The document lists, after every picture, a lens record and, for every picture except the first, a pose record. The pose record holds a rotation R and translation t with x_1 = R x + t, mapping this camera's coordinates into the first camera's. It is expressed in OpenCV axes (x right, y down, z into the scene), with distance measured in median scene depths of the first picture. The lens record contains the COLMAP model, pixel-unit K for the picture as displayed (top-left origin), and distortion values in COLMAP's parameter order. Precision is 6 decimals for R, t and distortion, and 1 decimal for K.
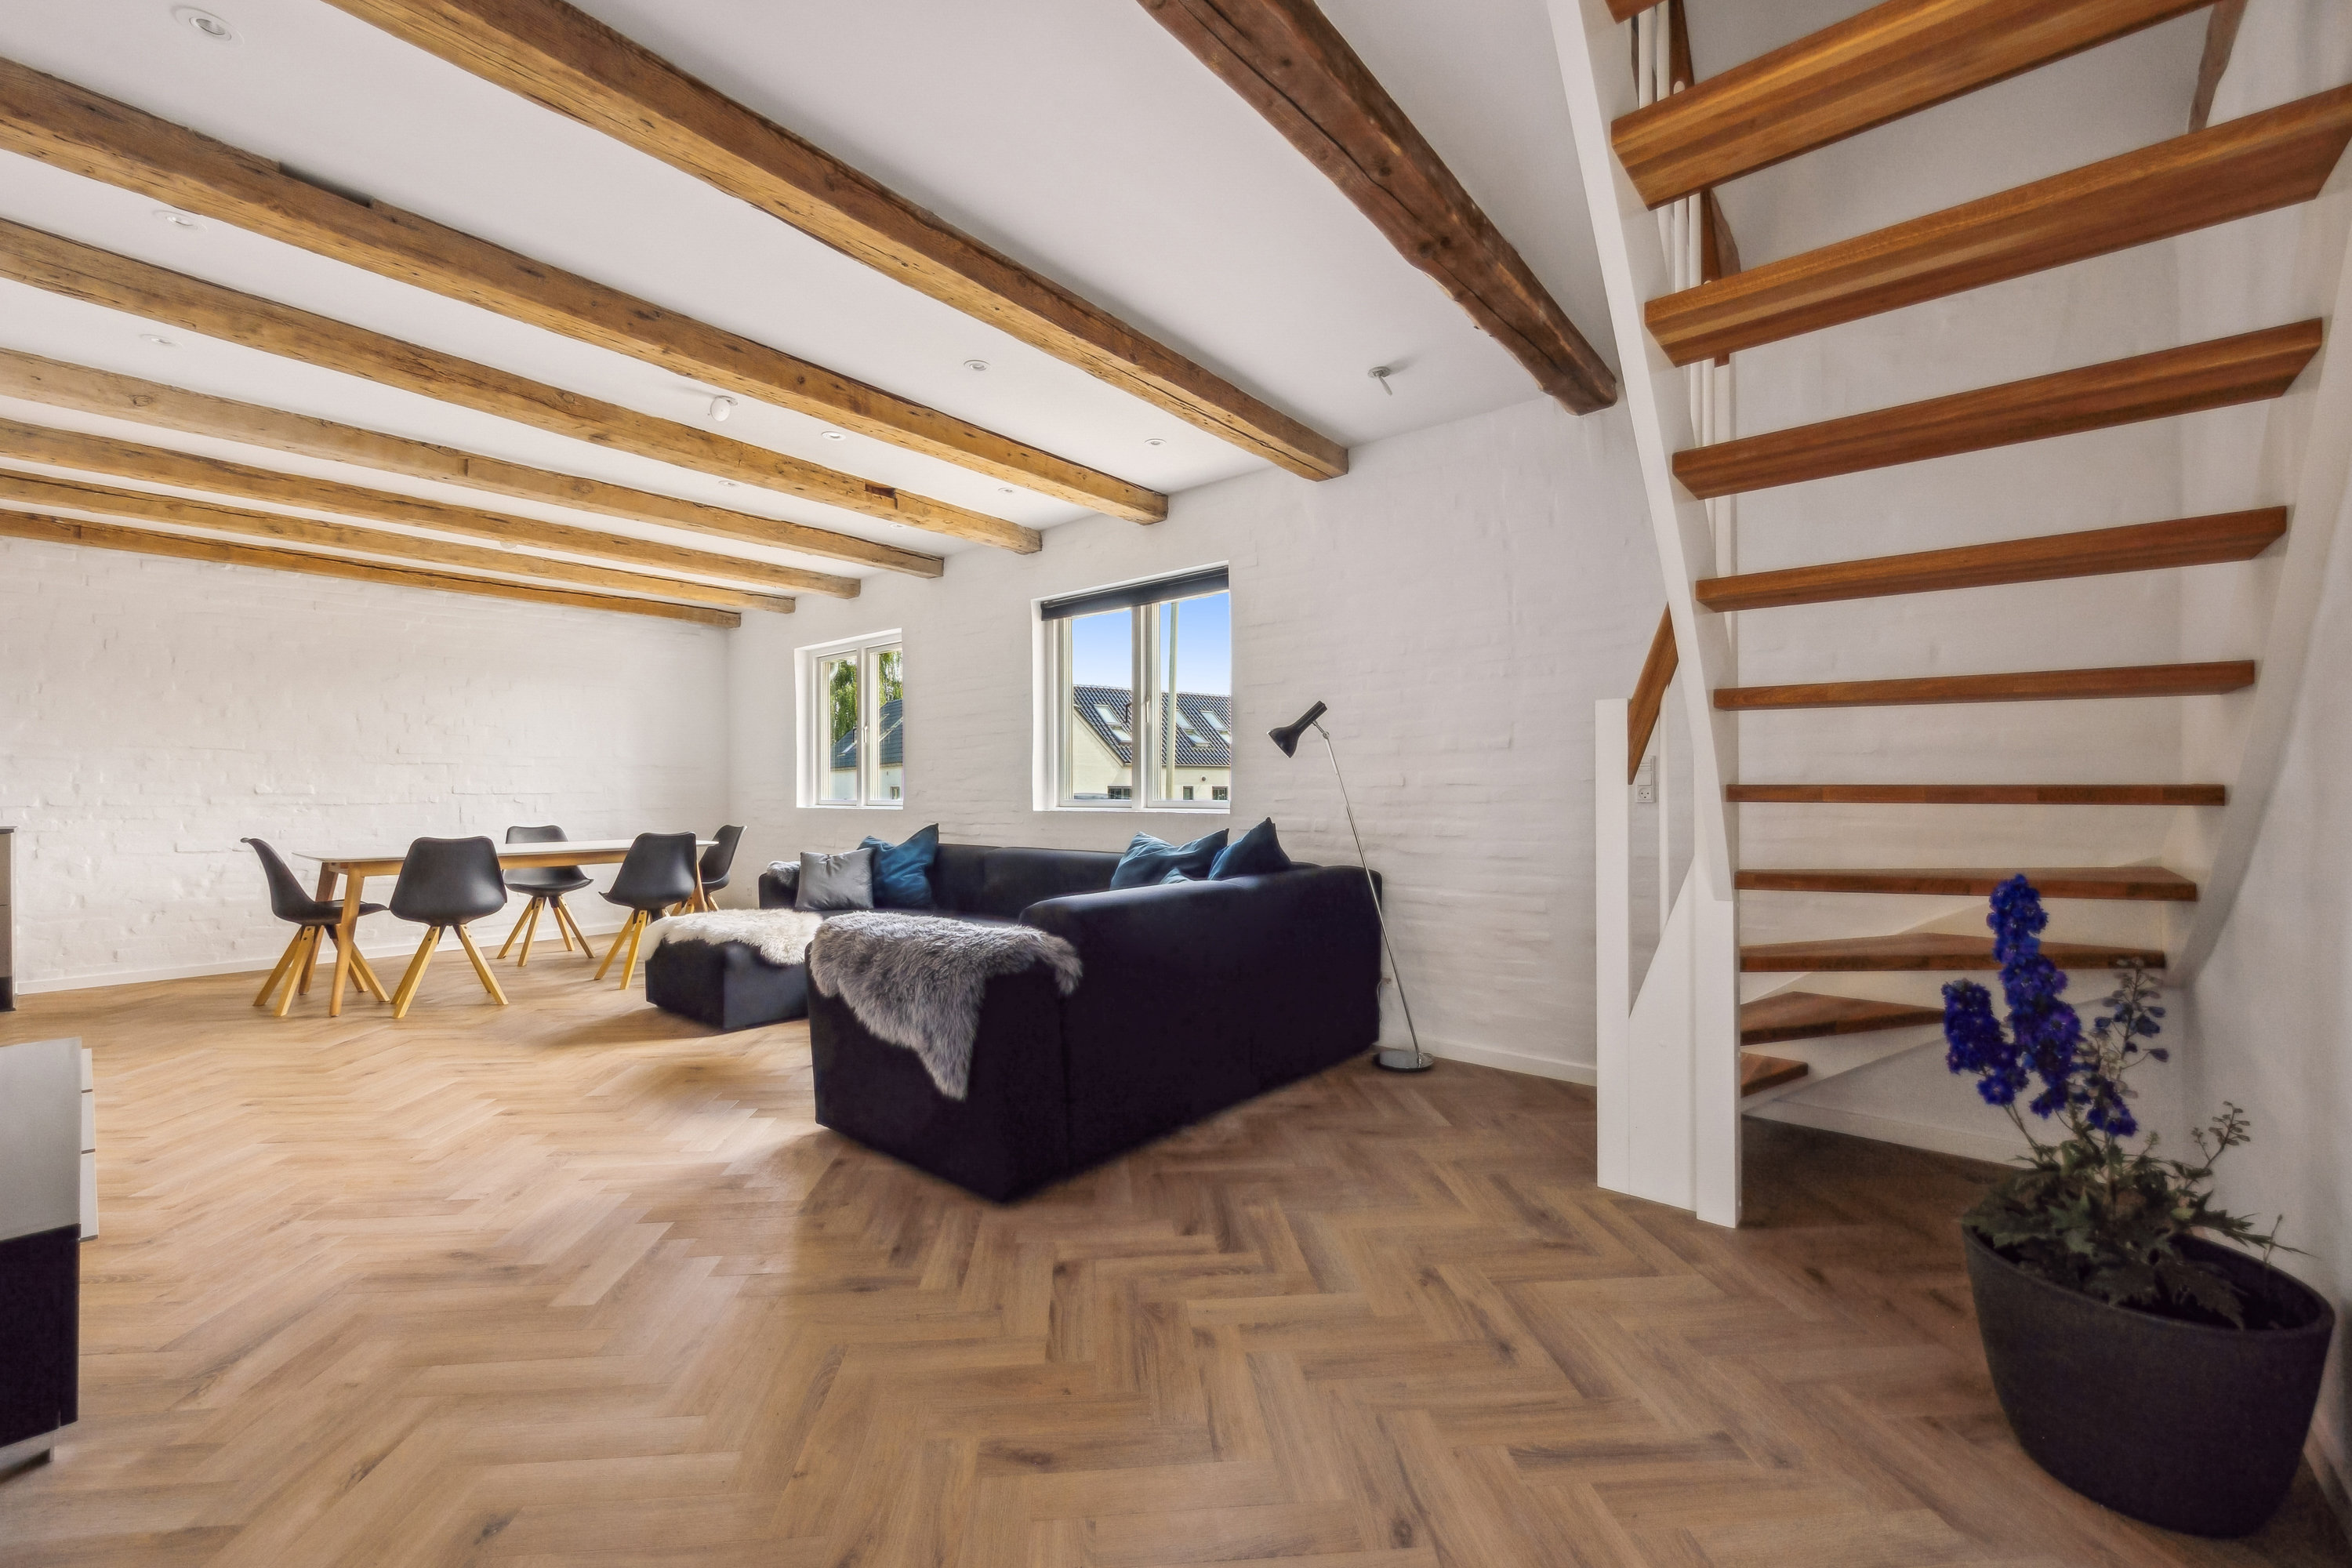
lens RADIAL K [[931.4, 0, 1194.8], [0, 931.4, 796.1], [0, 0, 1]] dist [0.000676, 0.000188]
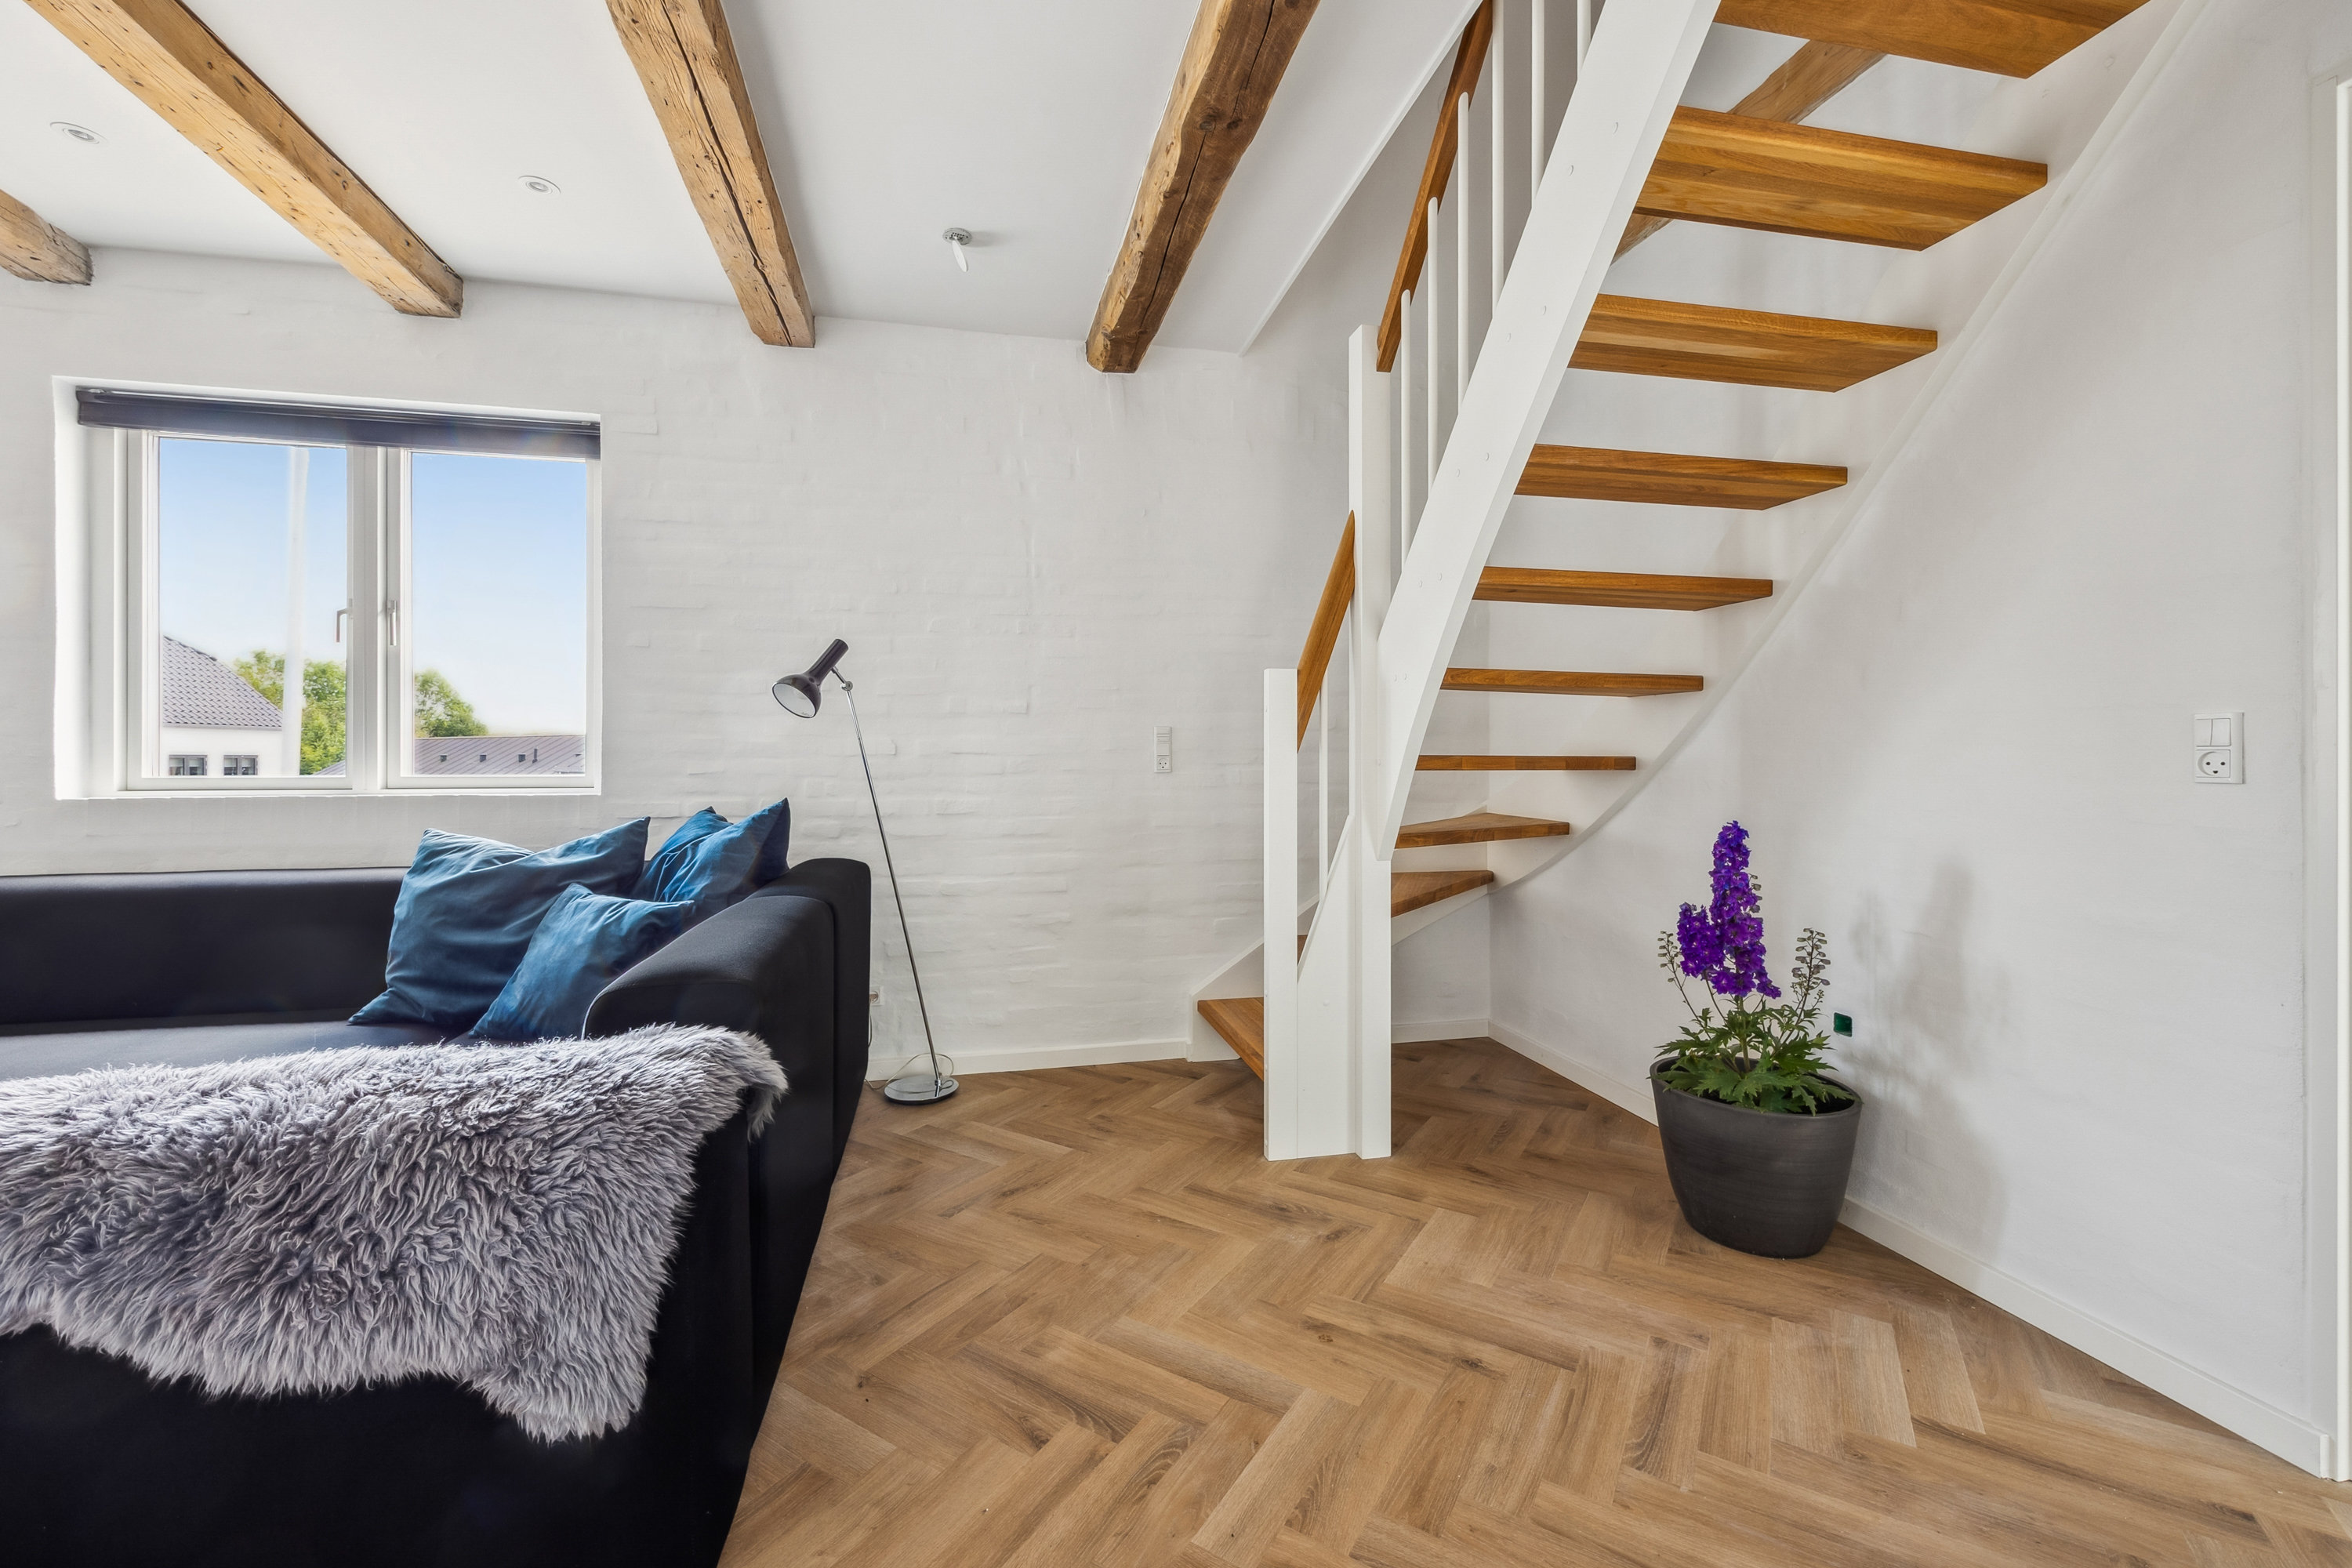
lens RADIAL K [[931.4, 0, 1177.4], [0, 931.4, 766.1], [0, 0, 1]] dist [0.000676, 0.000188]
pose [[0.623874, -0.002328, 0.781522, -0.350401], [0.003882, 0.999992, -0.000121, 0.000112], [-0.781516, 0.003109, 0.623878, 0.402069]]
